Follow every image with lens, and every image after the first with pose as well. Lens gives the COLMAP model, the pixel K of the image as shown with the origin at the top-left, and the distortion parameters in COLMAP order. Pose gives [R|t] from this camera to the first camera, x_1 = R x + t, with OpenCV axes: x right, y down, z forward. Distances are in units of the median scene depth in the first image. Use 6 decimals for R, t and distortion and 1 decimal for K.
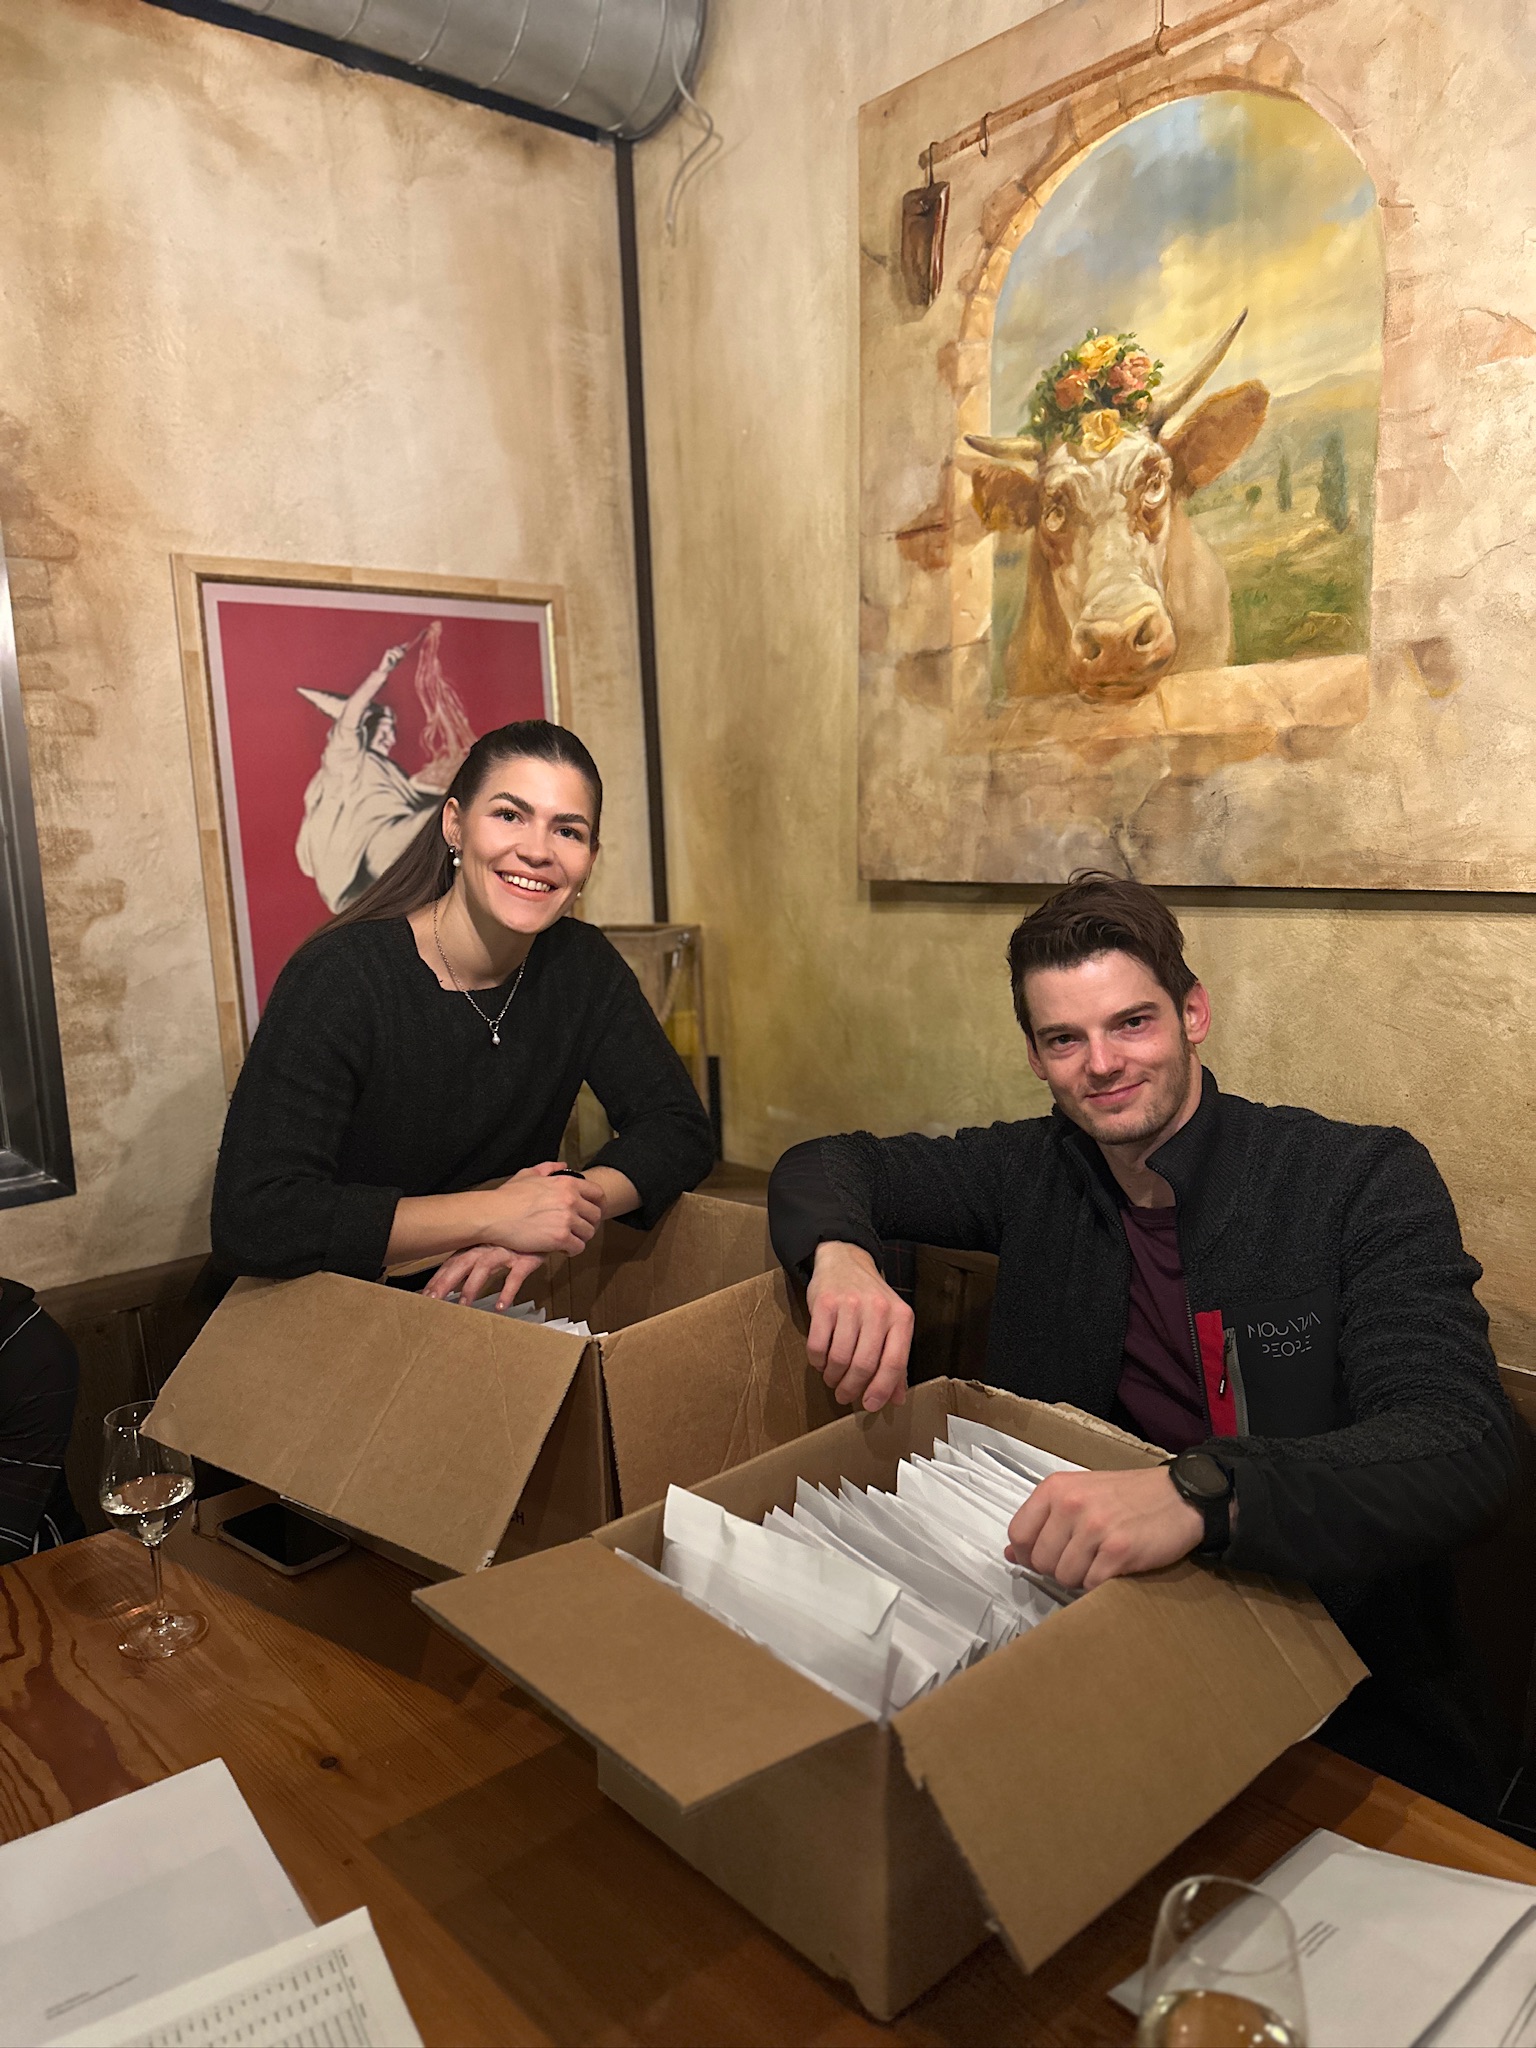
lens RADIAL K [[1457.0, 0, 766.7], [0, 1457.0, 1030.4], [0, 0, 1]] dist [0.006120, -0.014398]
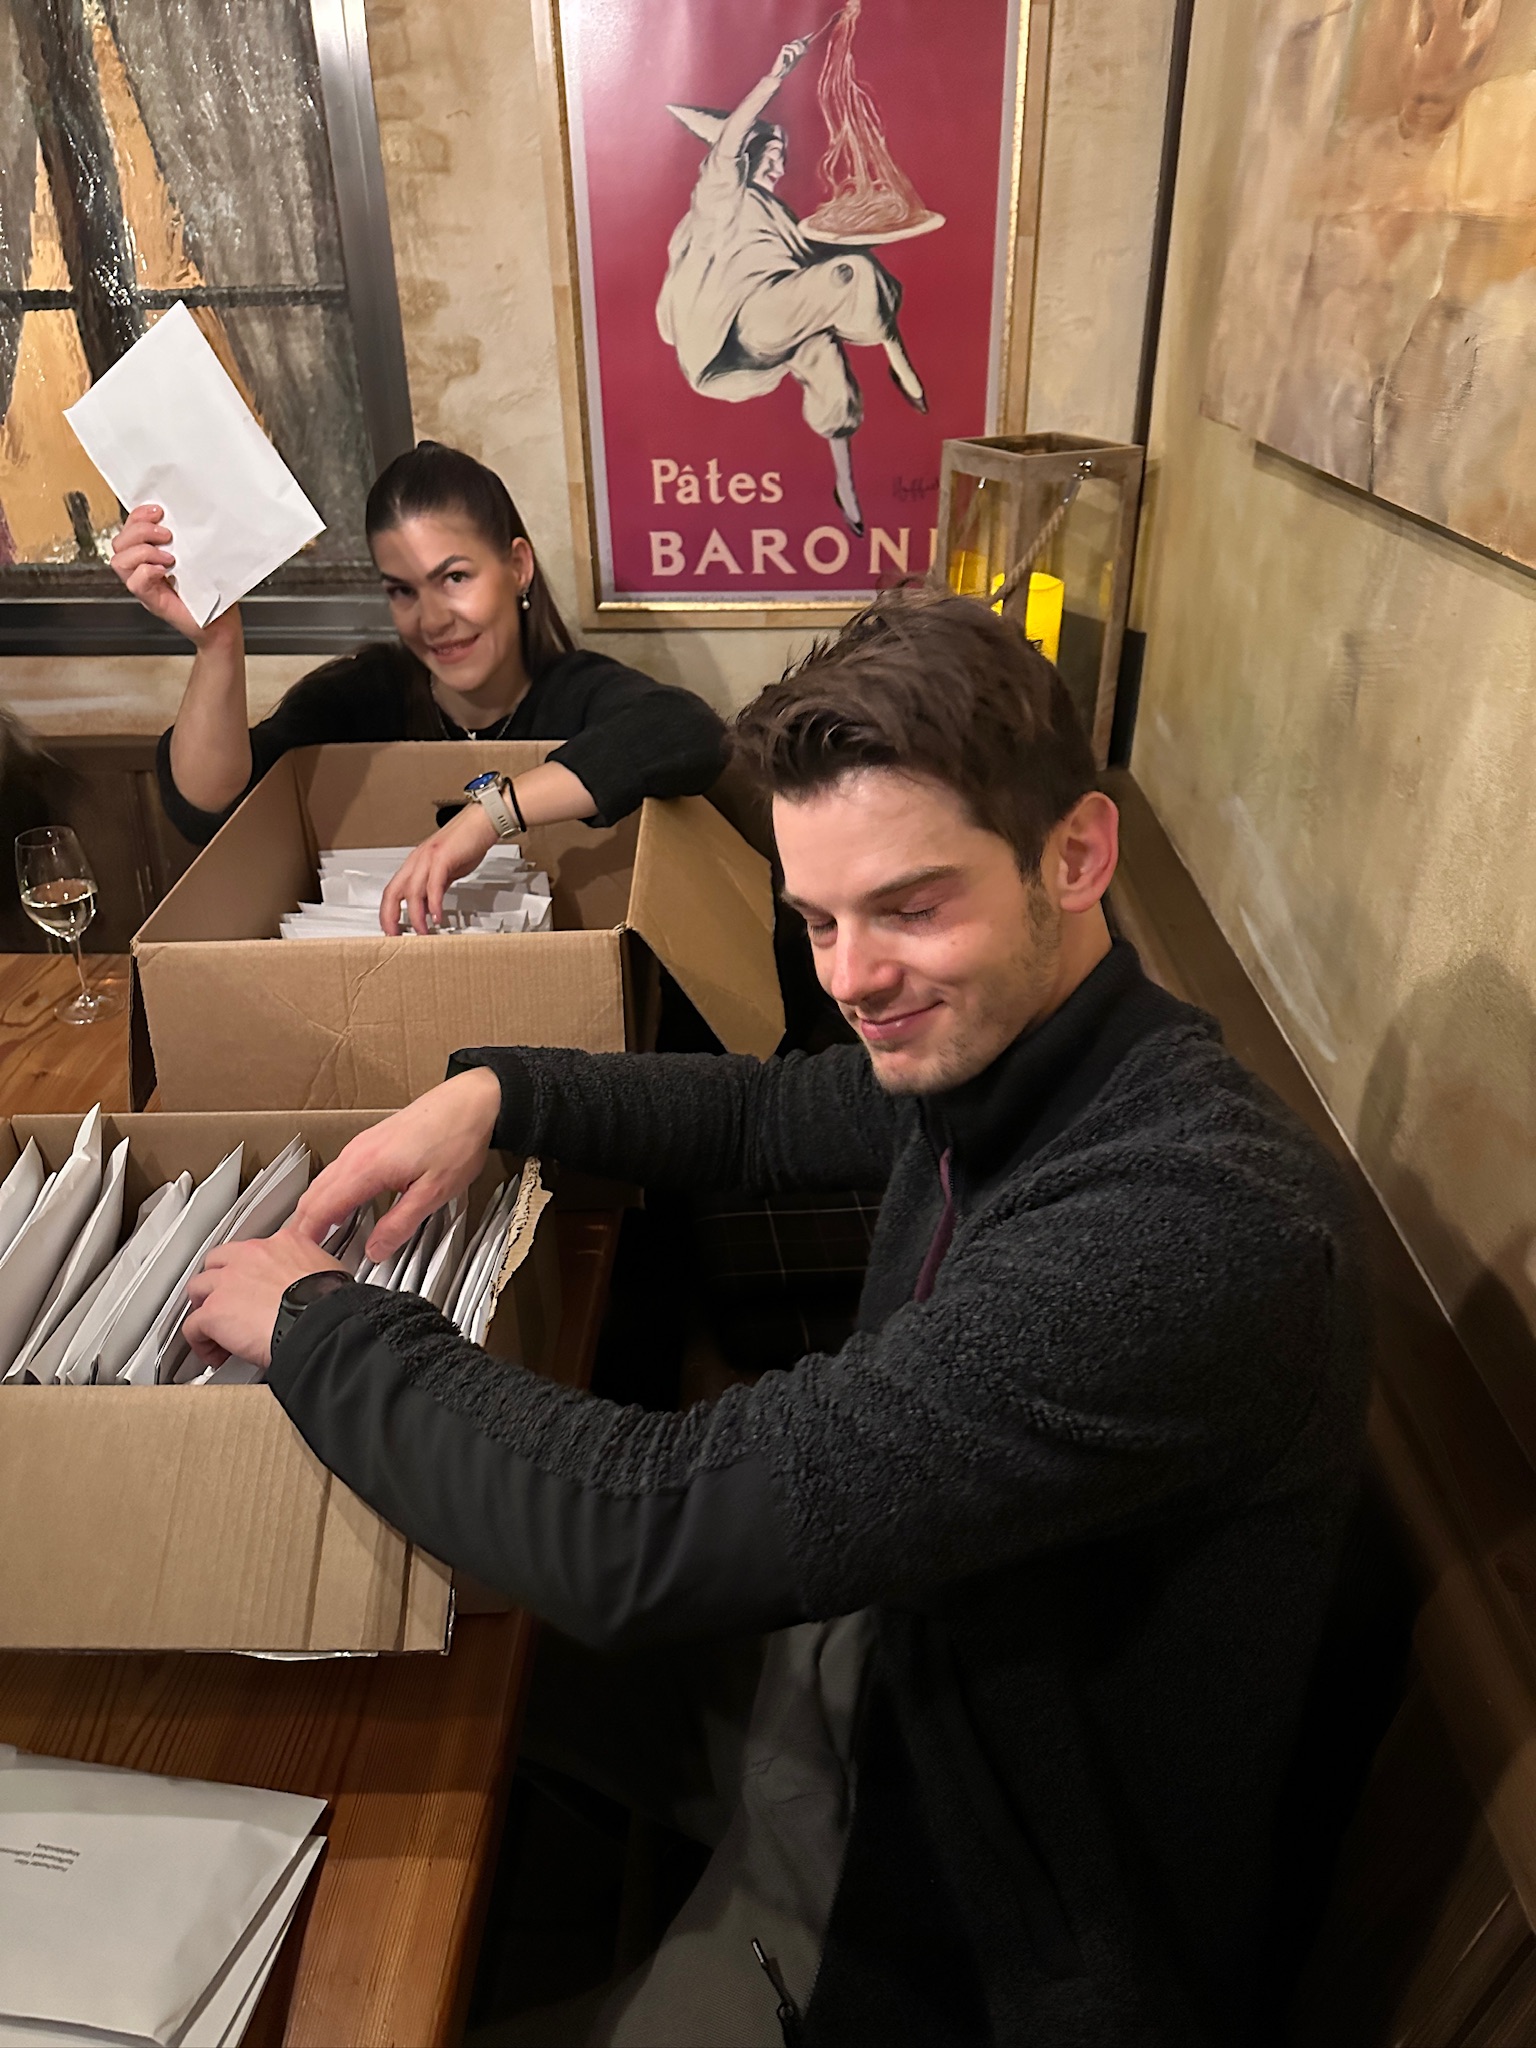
lens RADIAL K [[1457.0, 0, 768.7], [0, 1457.0, 1022.9], [0, 0, 1]] dist [0.006120, -0.014398]
pose [[0.737742, 0.347482, -0.578786, 0.427821], [-0.112749, 0.908734, 0.401858, -0.100401], [0.665601, -0.231210, 0.709589, 0.324479]]
